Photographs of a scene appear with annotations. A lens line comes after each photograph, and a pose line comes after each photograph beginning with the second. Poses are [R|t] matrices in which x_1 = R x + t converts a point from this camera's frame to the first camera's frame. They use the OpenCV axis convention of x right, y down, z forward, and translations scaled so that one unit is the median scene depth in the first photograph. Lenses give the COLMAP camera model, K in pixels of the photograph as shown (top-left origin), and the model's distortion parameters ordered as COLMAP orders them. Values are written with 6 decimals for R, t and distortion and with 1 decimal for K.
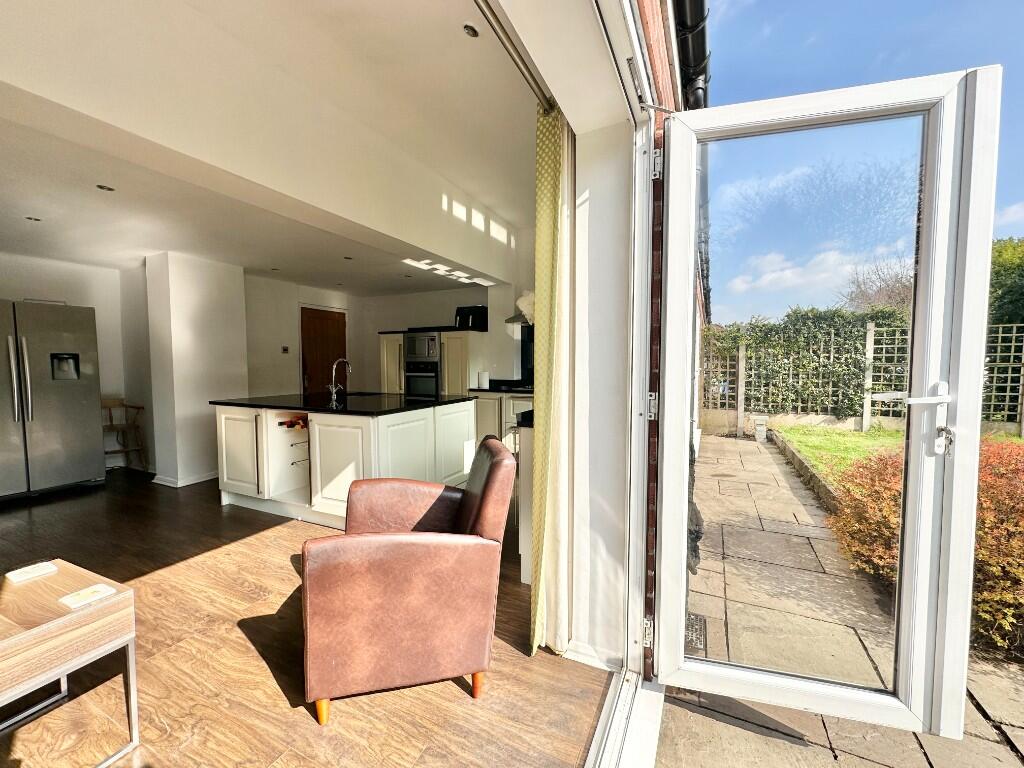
lens RADIAL K [[409.5, 0, 514.4], [0, 409.5, 384.2], [0, 0, 1]] dist [-0.001400, 0.000871]
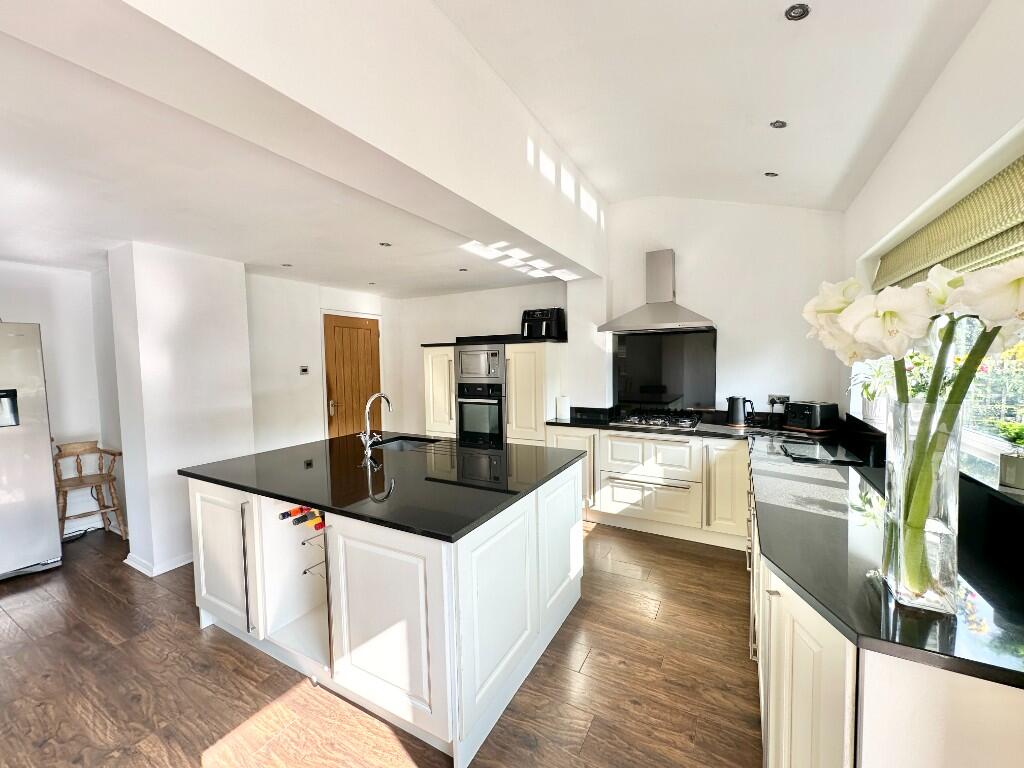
lens RADIAL K [[409.5, 0, 513.4], [0, 409.5, 385.6], [0, 0, 1]] dist [-0.001400, 0.000871]
pose [[0.997830, -0.008921, -0.065239, -0.135770], [0.009537, 0.999913, 0.009130, -0.068298], [0.065152, -0.009733, 0.997828, 0.299163]]
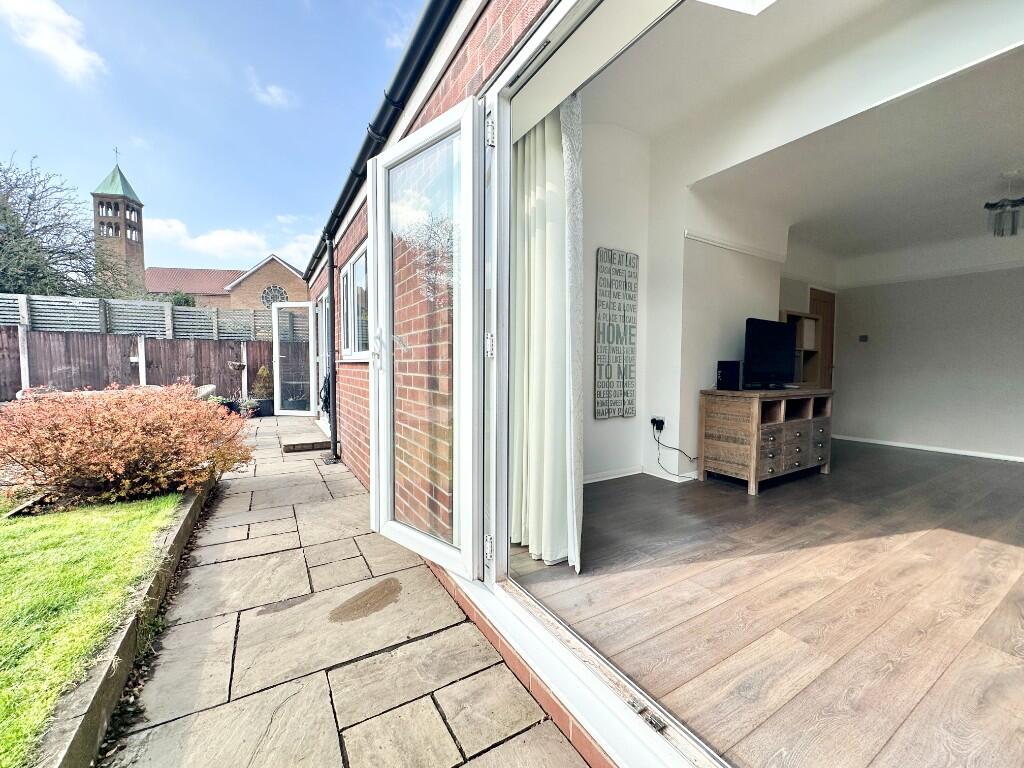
lens RADIAL K [[409.5, 0, 512.8], [0, 409.5, 384.7], [0, 0, 1]] dist [-0.001400, 0.000871]
pose [[-0.542860, 0.036244, -0.839041, 0.875523], [-0.048615, 0.996037, 0.074479, -0.023034], [0.838415, 0.081222, -0.538947, 1.502515]]
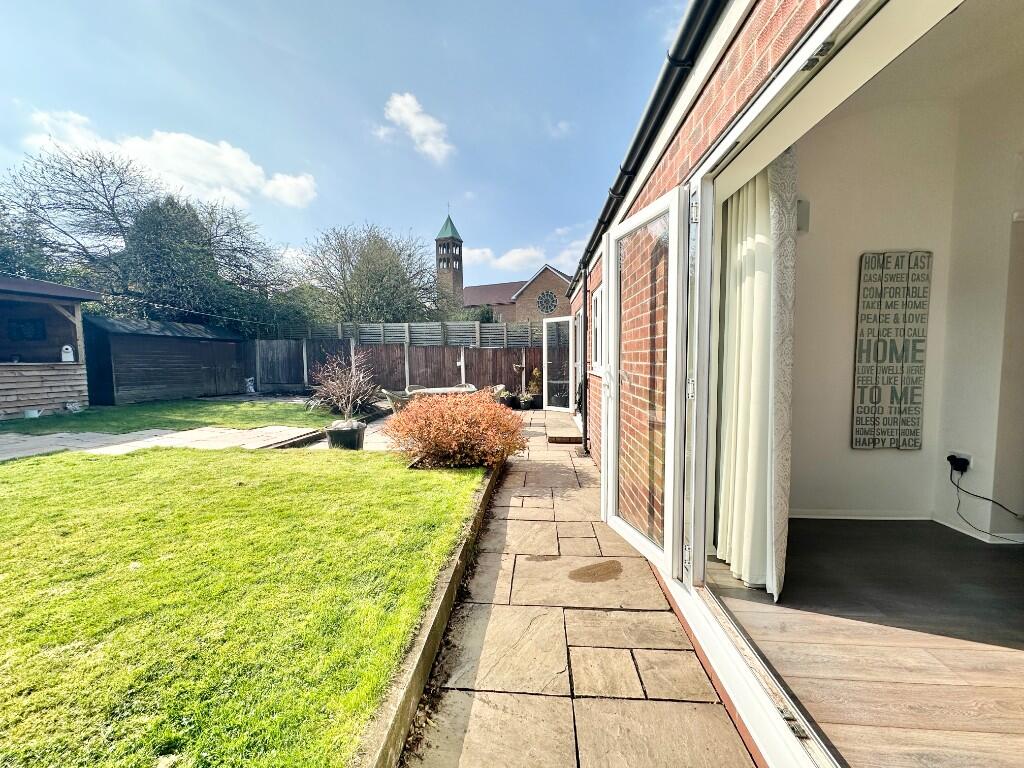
lens RADIAL K [[409.5, 0, 511.2], [0, 409.5, 384.6], [0, 0, 1]] dist [-0.001400, 0.000871]
pose [[-0.926964, 0.033813, -0.373622, 0.922050], [-0.009625, 0.993458, 0.113788, -0.084239], [0.375026, 0.109073, -0.920575, 1.619931]]
